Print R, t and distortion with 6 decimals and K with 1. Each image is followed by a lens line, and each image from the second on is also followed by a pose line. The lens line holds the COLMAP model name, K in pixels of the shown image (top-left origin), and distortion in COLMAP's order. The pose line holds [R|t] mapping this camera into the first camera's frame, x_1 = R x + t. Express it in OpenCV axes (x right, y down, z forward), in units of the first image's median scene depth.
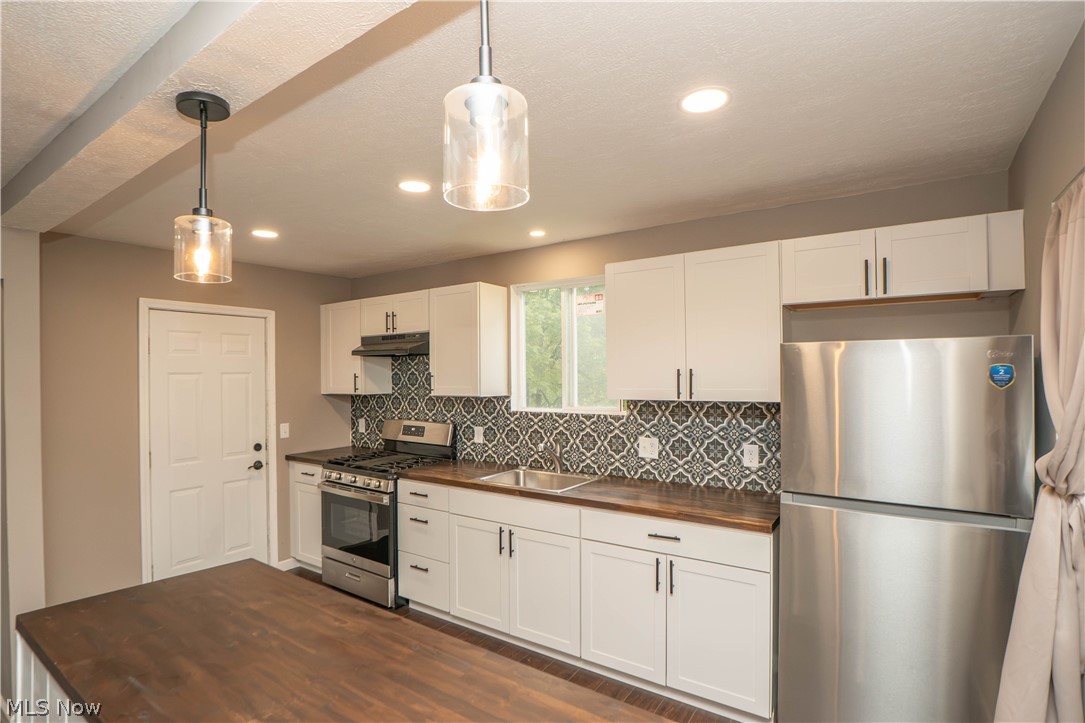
lens RADIAL K [[540.6, 0, 535.6], [0, 540.6, 370.9], [0, 0, 1]] dist [-0.040537, 0.003972]
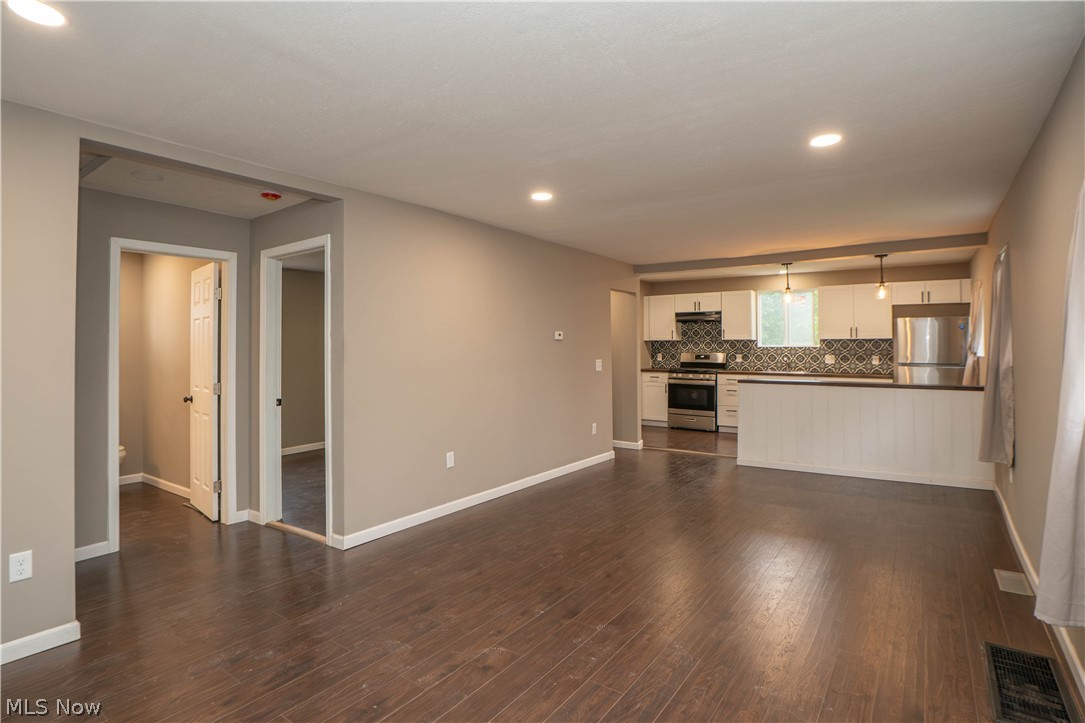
lens RADIAL K [[540.6, 0, 538.9], [0, 540.6, 330.1], [0, 0, 1]] dist [-0.040537, 0.003972]
pose [[0.999830, 0.008342, -0.016419, -0.966518], [-0.008717, 0.999700, -0.022884, 0.067307], [0.016223, 0.023023, 0.999603, -1.311604]]
